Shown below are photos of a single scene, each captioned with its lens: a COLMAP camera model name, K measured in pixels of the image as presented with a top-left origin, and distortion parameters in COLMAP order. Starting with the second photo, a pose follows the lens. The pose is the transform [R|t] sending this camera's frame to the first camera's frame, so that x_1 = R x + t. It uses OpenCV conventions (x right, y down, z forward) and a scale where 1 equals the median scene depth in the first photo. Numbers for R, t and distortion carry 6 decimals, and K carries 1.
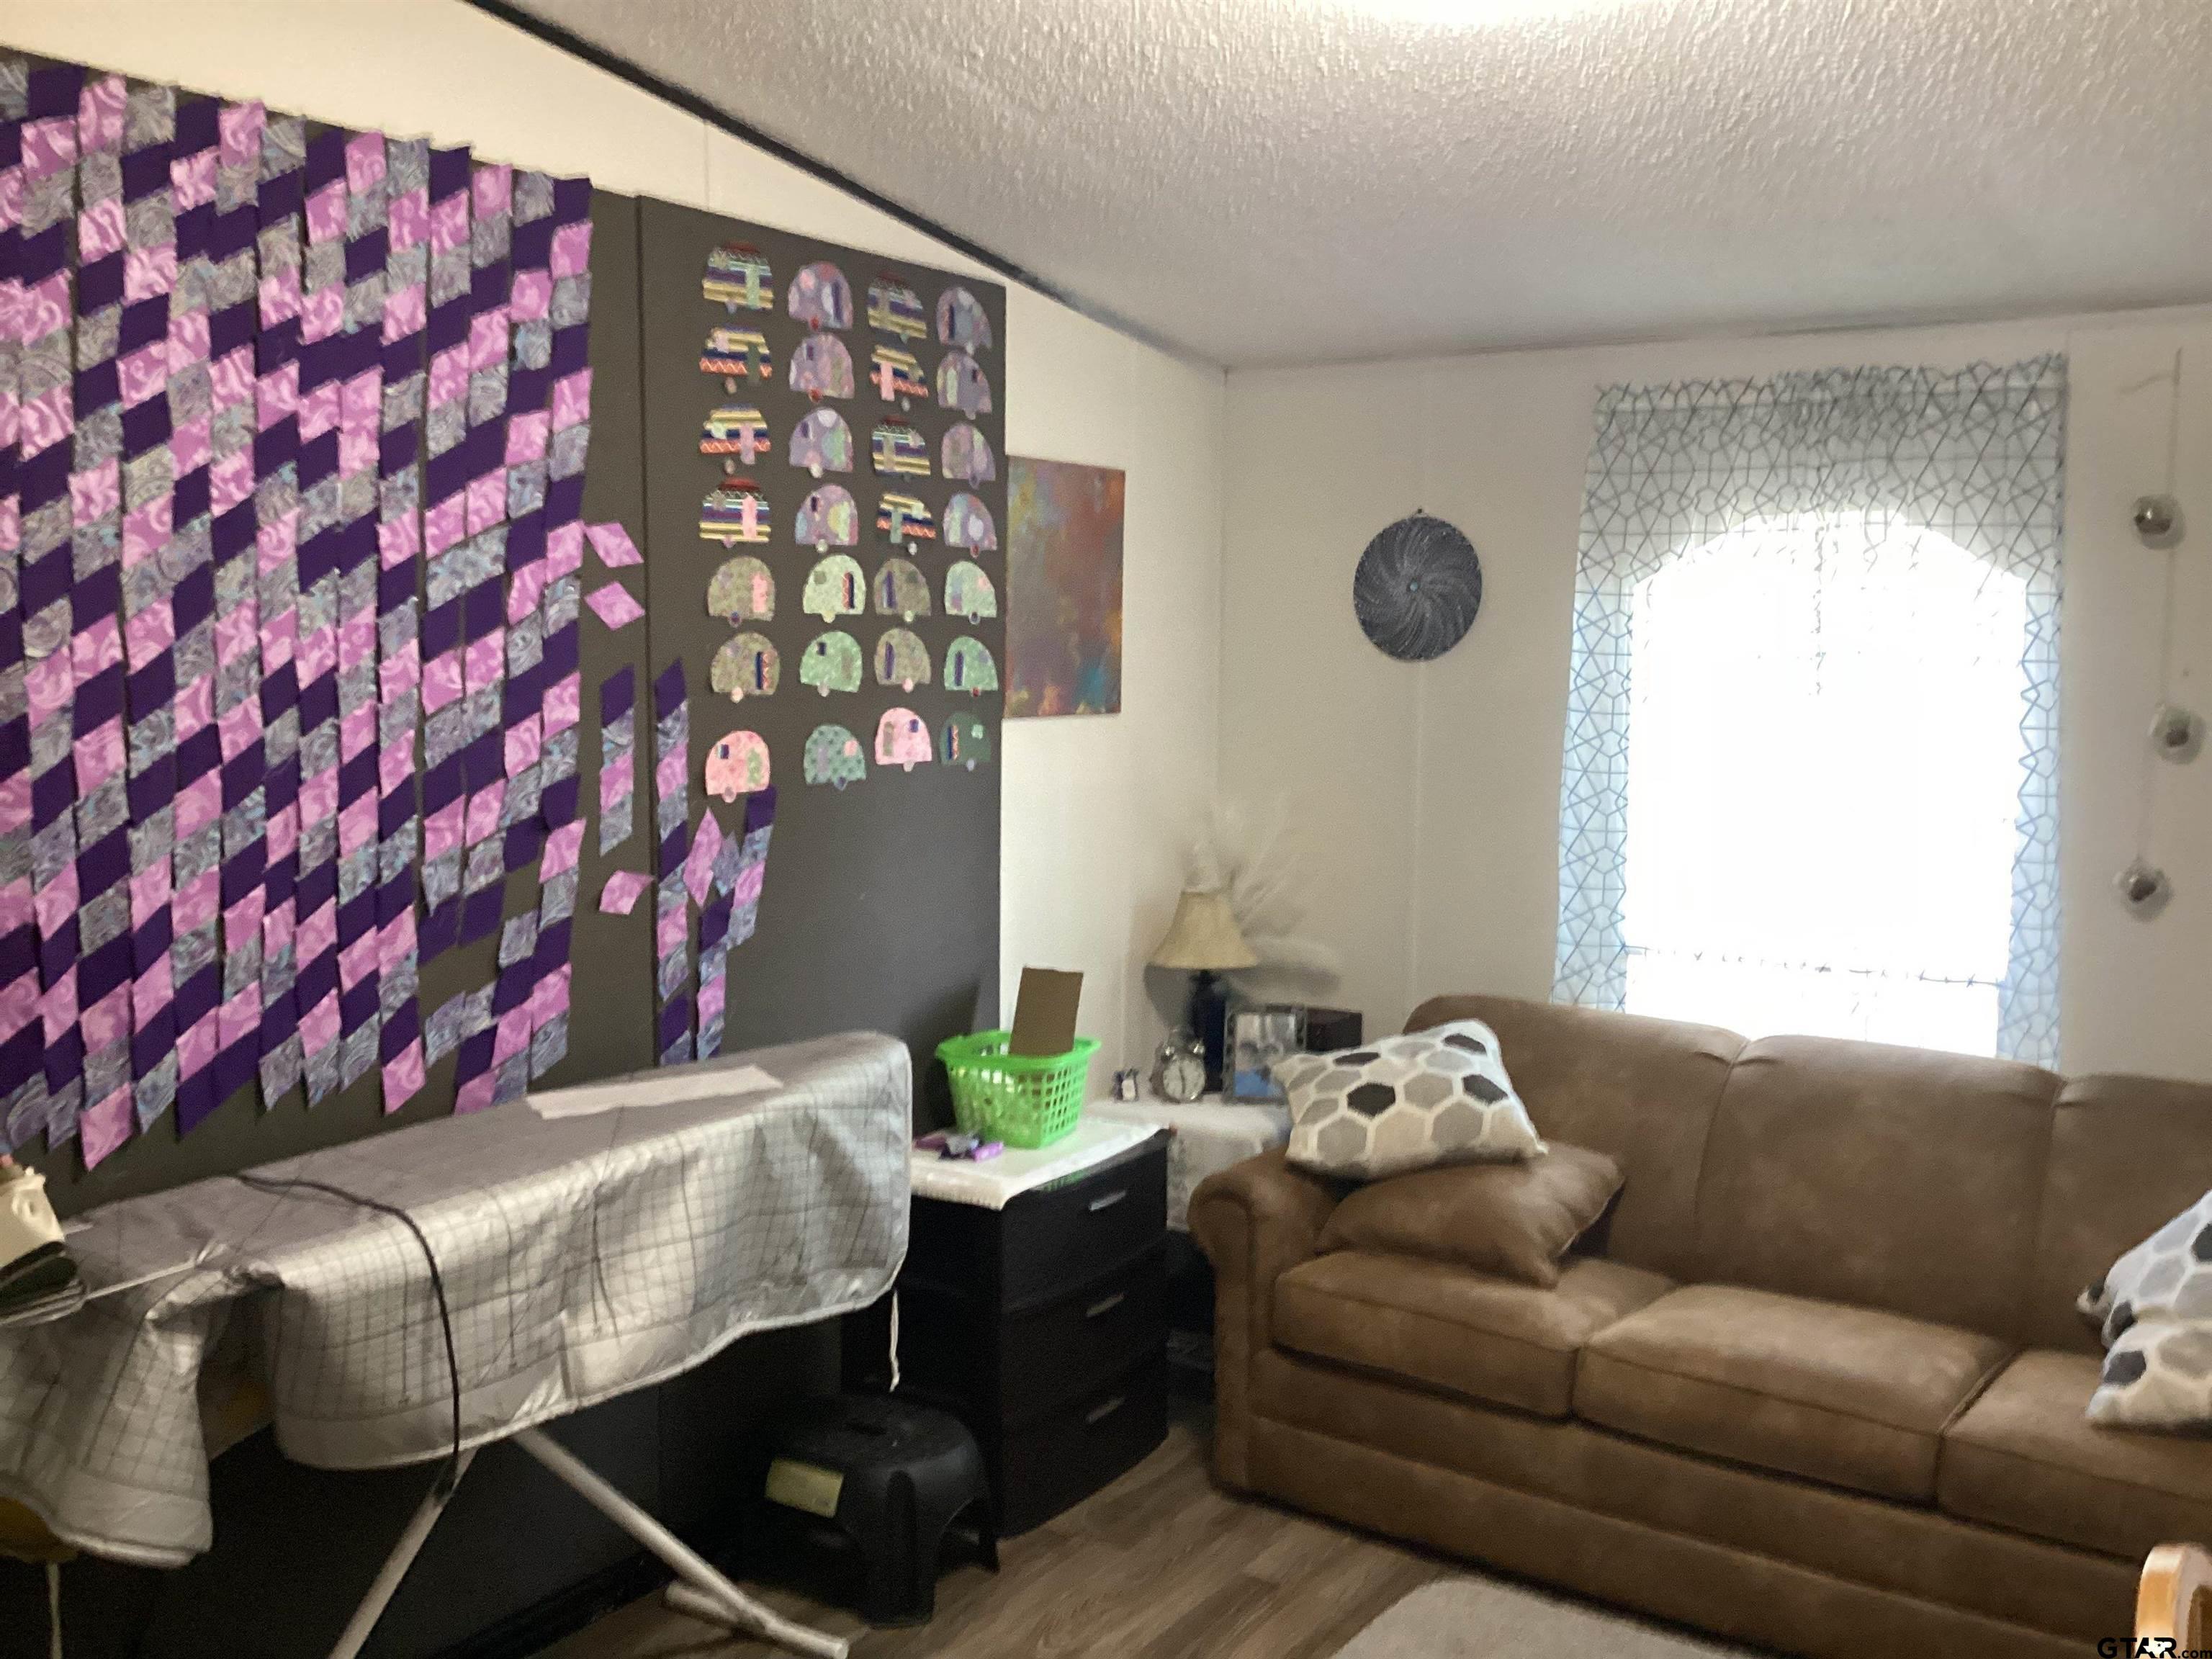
lens RADIAL K [[1813.1, 0, 967.1], [0, 1813.1, 829.8], [0, 0, 1]] dist [0.113741, -0.160768]
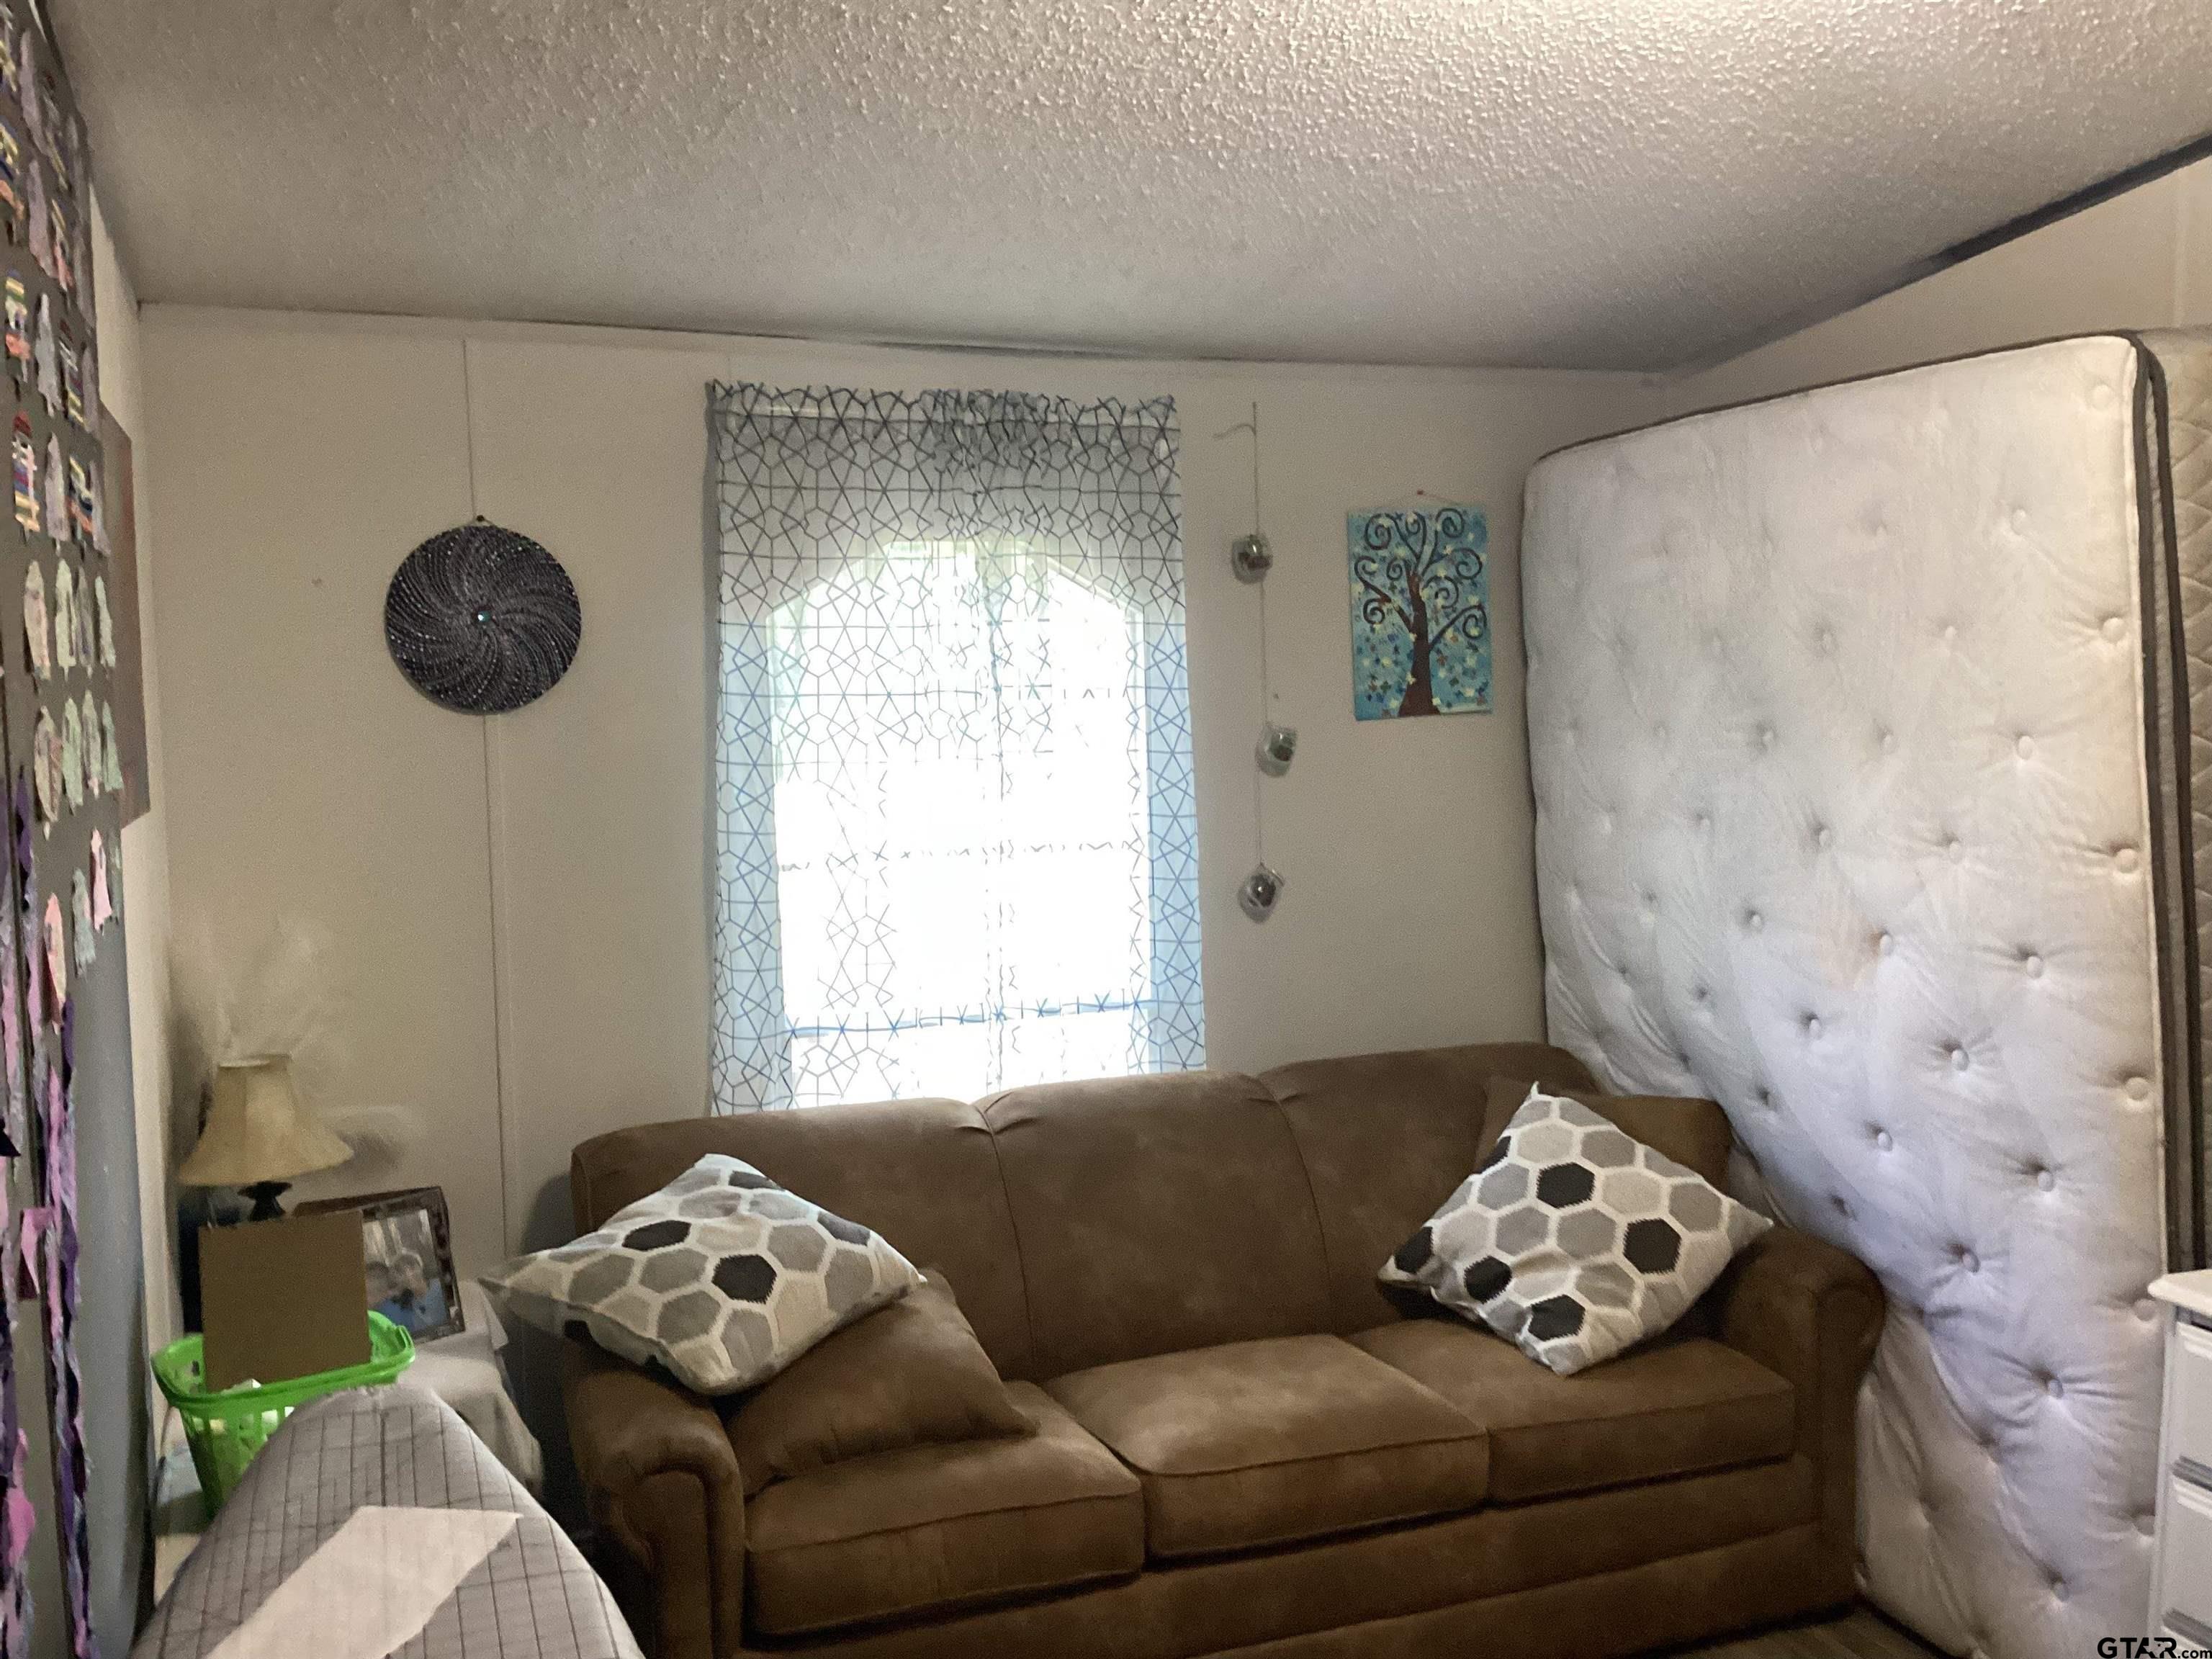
lens RADIAL K [[2029.9, 0, 1106.6], [0, 2029.9, 828.3], [0, 0, 1]] dist [0.086413, -0.000156]
pose [[0.575576, -0.090271, 0.812750, -0.367157], [0.110648, 0.993345, 0.031971, -0.051407], [-0.810228, 0.071528, 0.581735, 0.349880]]
